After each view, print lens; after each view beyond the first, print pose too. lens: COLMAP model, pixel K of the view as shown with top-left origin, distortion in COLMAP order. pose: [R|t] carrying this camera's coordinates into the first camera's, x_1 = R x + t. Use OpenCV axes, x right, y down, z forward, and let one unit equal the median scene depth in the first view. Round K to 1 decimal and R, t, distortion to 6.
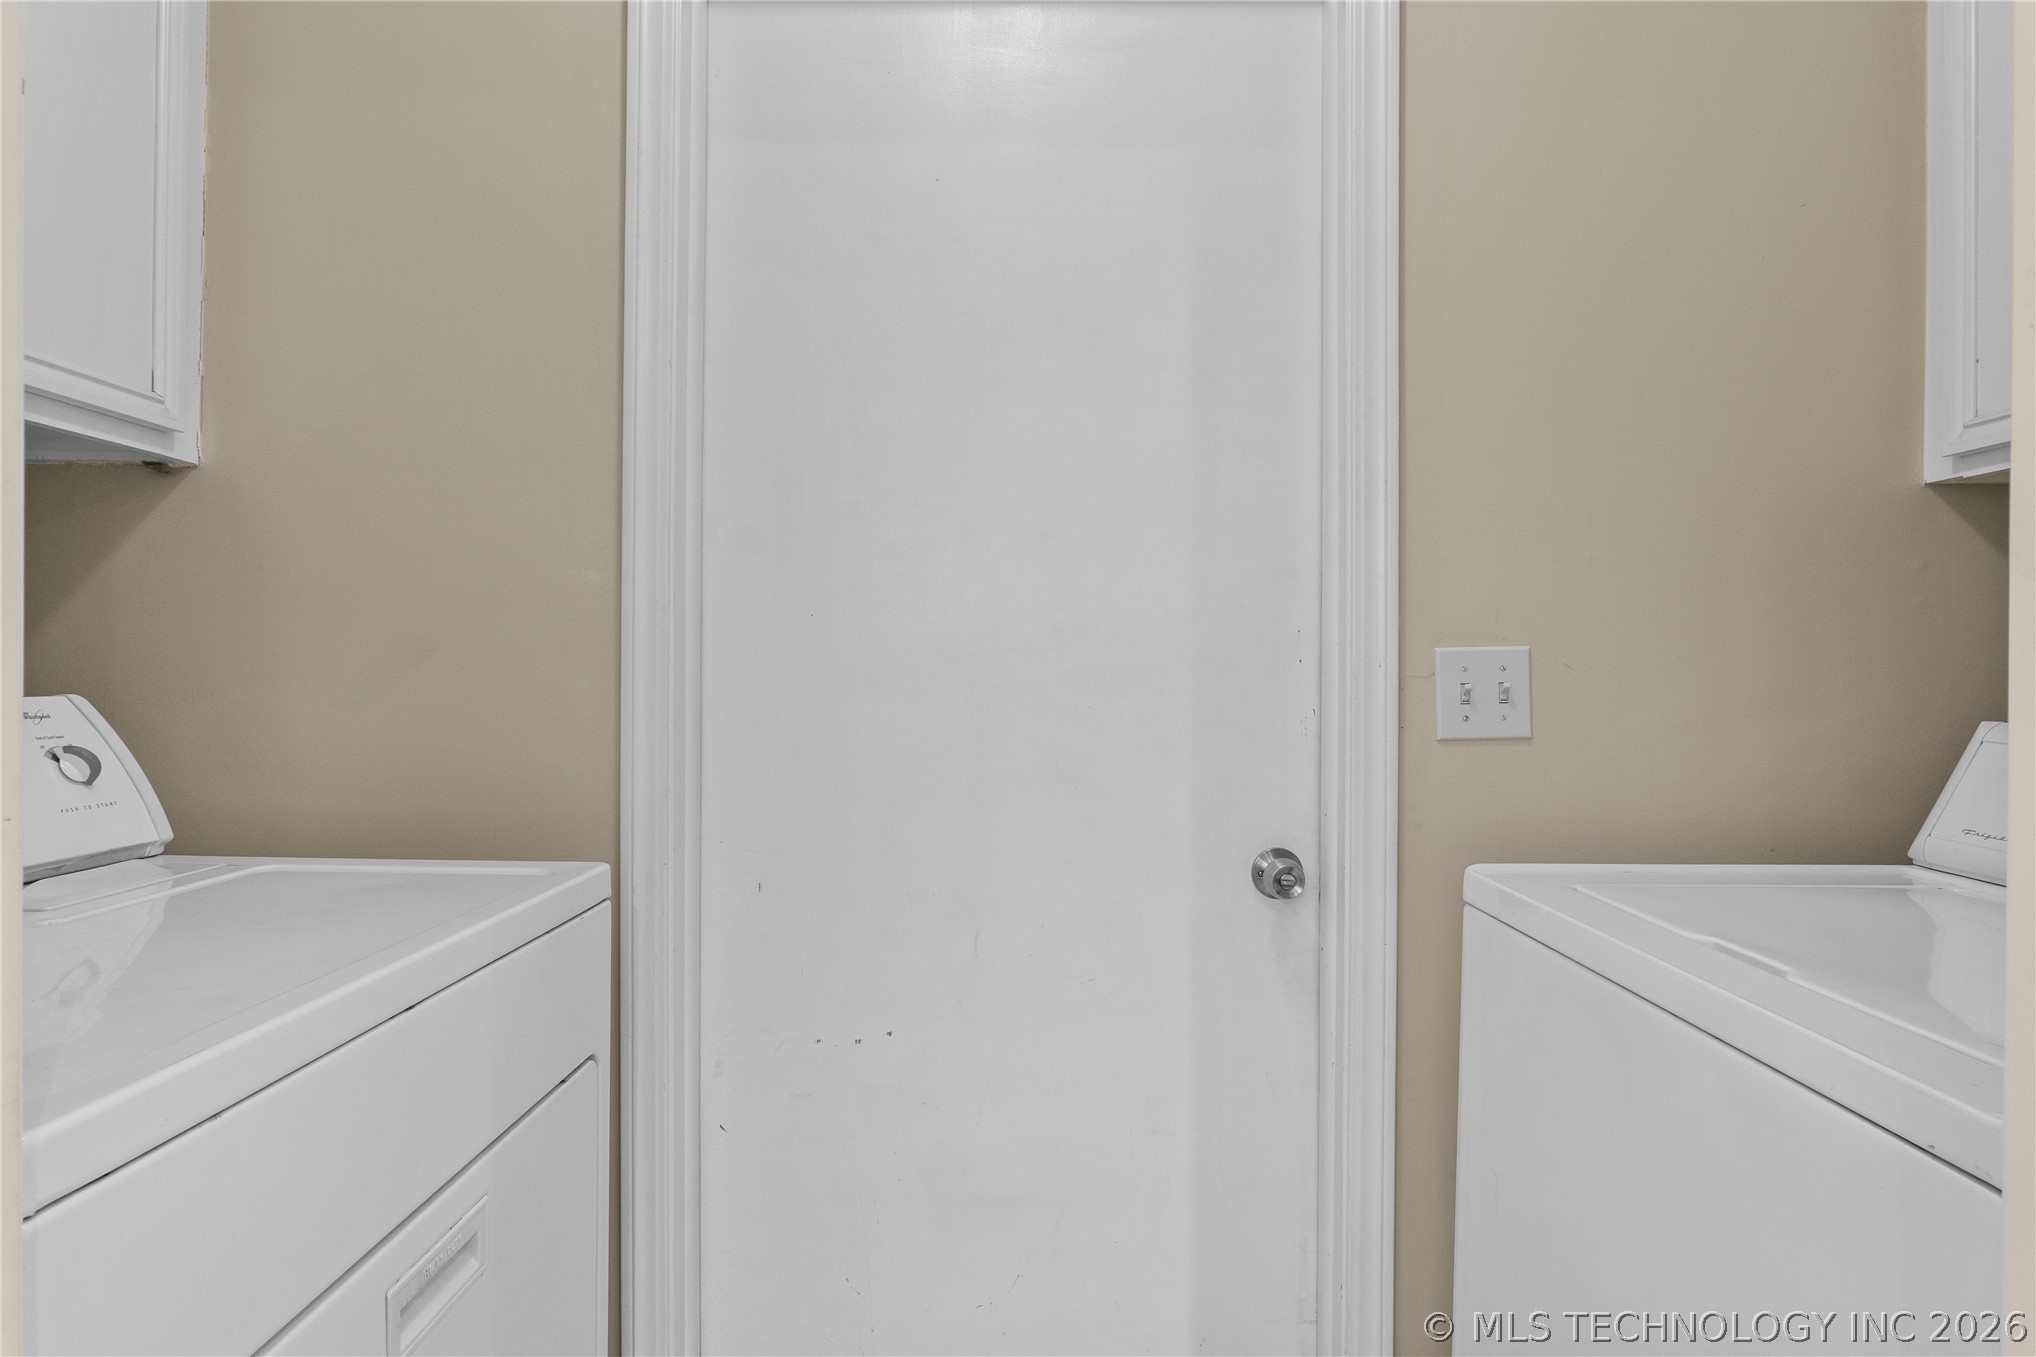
lens RADIAL K [[1101.8, 0, 1020.1], [0, 1101.8, 659.1], [0, 0, 1]] dist [-0.007454, 0.001308]
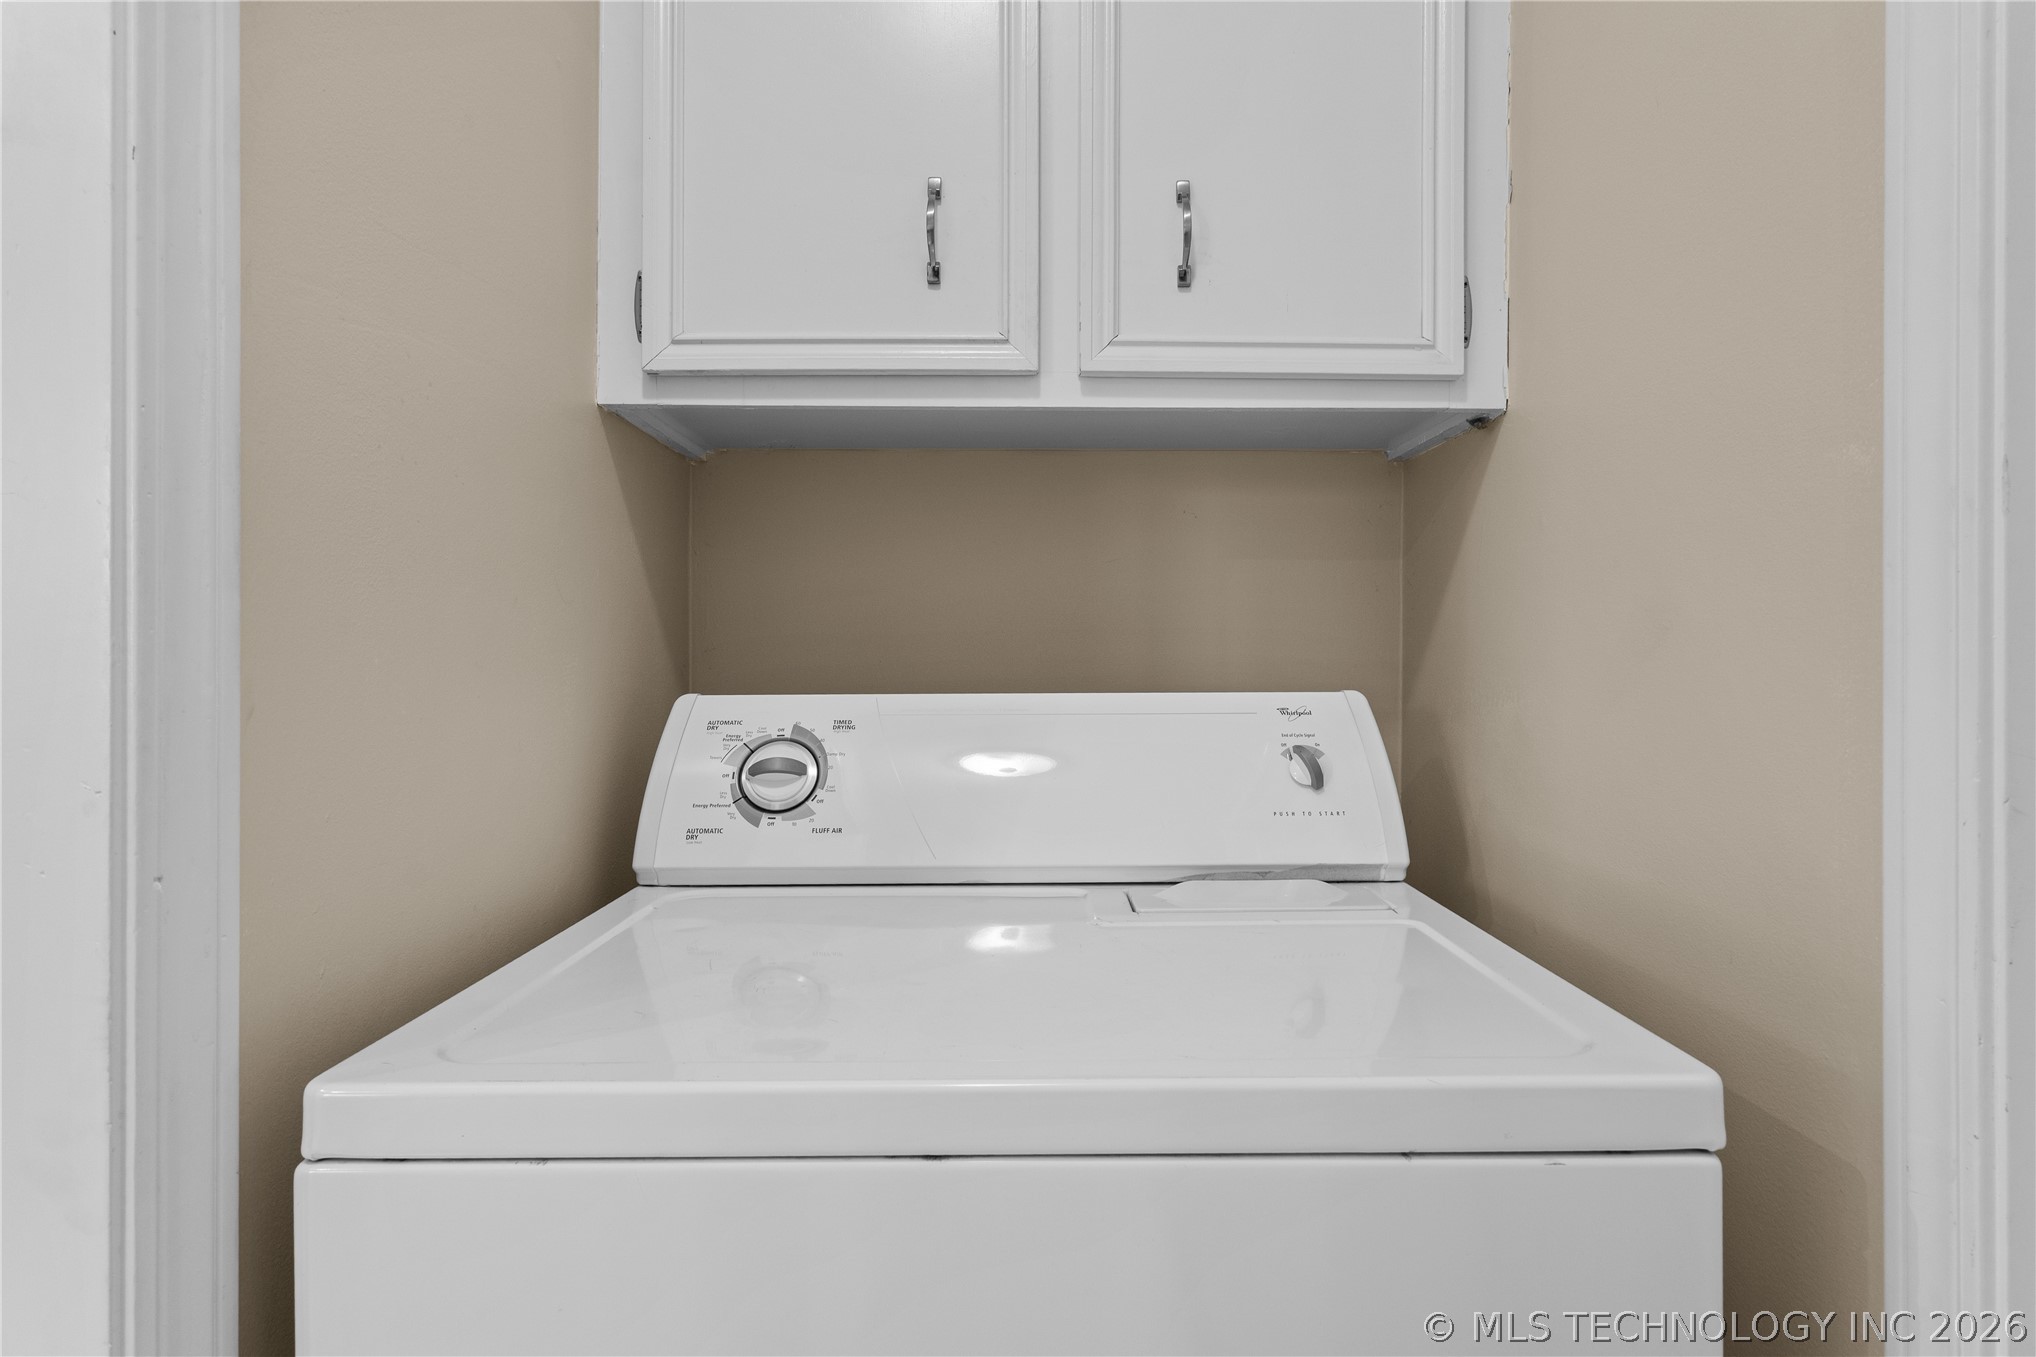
lens RADIAL K [[1129.9, 0, 1018.0], [0, 1129.9, 678.5], [0, 0, 1]] dist [-0.001259, 0.001424]
pose [[0.020297, -0.004017, -0.999786, 0.081718], [0.007032, 0.999968, -0.003875, 0.023545], [0.999769, -0.006952, 0.020325, 0.698640]]
